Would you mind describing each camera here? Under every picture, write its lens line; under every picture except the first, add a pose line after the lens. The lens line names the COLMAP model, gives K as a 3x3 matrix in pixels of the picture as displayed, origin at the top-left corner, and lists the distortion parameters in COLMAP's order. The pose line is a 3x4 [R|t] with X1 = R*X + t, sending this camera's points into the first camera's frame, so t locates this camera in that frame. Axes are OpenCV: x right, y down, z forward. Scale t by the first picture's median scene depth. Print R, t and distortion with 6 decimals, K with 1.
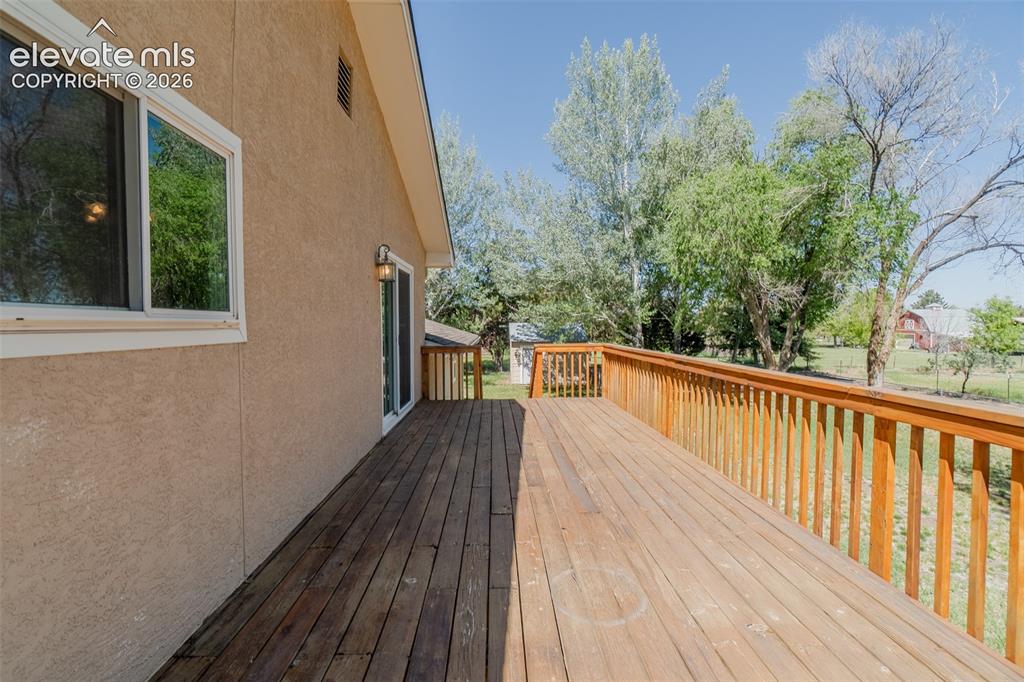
lens RADIAL K [[443.1, 0, 507.0], [0, 443.1, 338.1], [0, 0, 1]] dist [-0.007686, 0.002728]
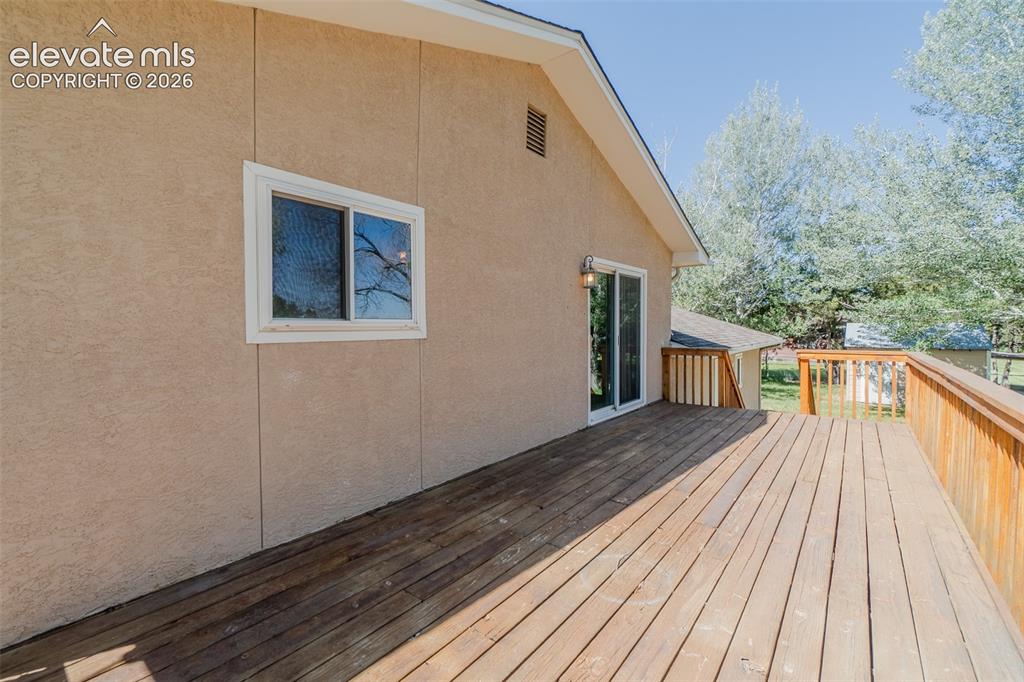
lens RADIAL K [[443.1, 0, 498.8], [0, 443.1, 342.0], [0, 0, 1]] dist [-0.007686, 0.002728]
pose [[0.763571, 0.023936, -0.645281, 0.492666], [-0.018619, 0.999713, 0.015051, -0.005548], [0.645456, 0.000522, 0.763797, -0.016977]]
